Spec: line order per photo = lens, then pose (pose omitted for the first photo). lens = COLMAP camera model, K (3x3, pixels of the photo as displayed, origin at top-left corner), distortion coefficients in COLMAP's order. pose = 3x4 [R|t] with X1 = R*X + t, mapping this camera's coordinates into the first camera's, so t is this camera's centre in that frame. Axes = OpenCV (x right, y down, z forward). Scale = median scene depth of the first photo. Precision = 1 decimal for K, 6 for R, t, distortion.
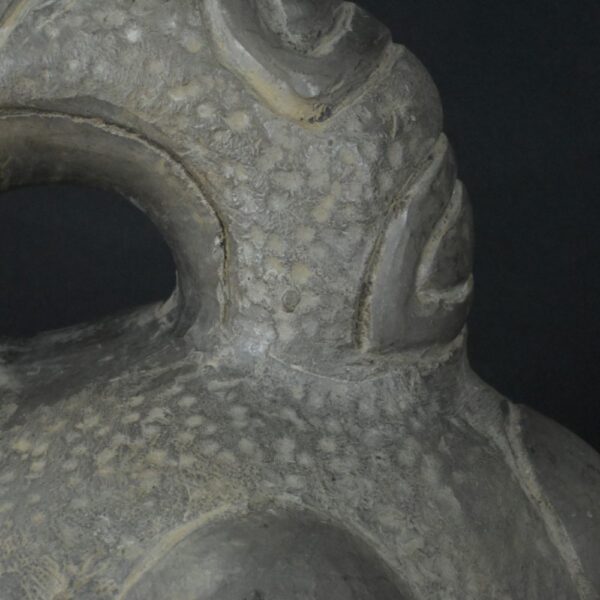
lens RADIAL K [[1931.4, 0, 300.0], [0, 1931.4, 300.0], [0, 0, 1]] dist [0.064619, -0.824079]
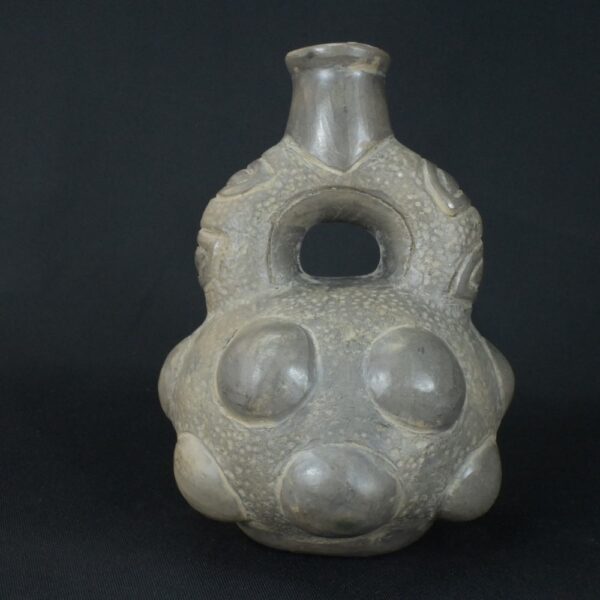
lens RADIAL K [[856.6, 0, 300.0], [0, 856.6, 300.0], [0, 0, 1]] dist [0.010904, 0.006639]
pose [[0.968162, 0.237531, 0.078996, -0.298205], [-0.222581, 0.961274, -0.162514, 0.306076], [-0.114539, 0.139757, 0.983539, -0.279151]]
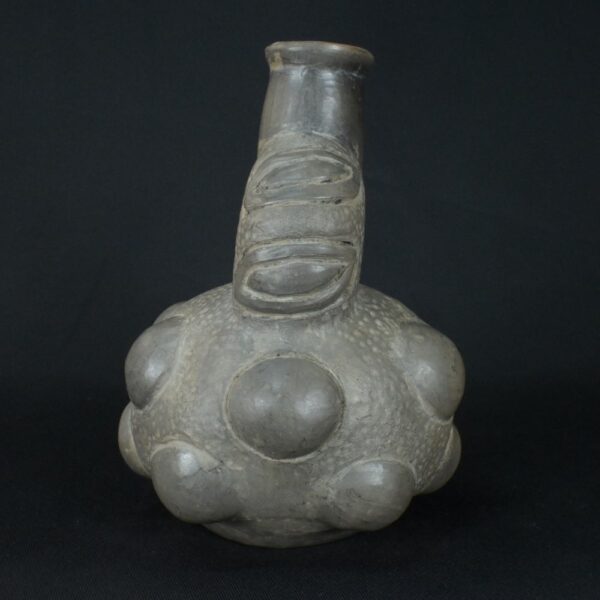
lens RADIAL K [[856.6, 0, 300.0], [0, 856.6, 300.0], [0, 0, 1]] dist [0.010904, 0.006639]
pose [[0.049959, 0.349077, -0.935761, 1.236991], [-0.258699, 0.909478, 0.325460, -0.410744], [0.964665, 0.225821, 0.135743, 0.936828]]
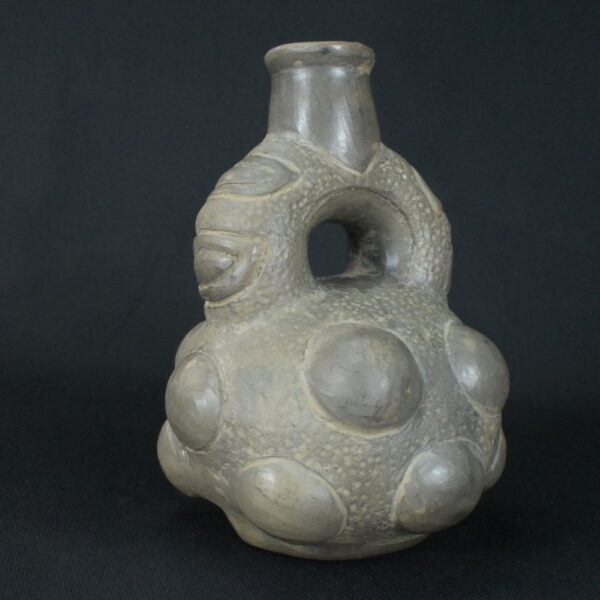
lens RADIAL K [[856.6, 0, 300.0], [0, 856.6, 300.0], [0, 0, 1]] dist [0.010904, 0.006639]
pose [[0.733650, 0.171829, 0.657444, -1.098332], [-0.024761, 0.973619, -0.226833, 0.381435], [-0.679076, 0.150137, 0.718550, 0.138305]]
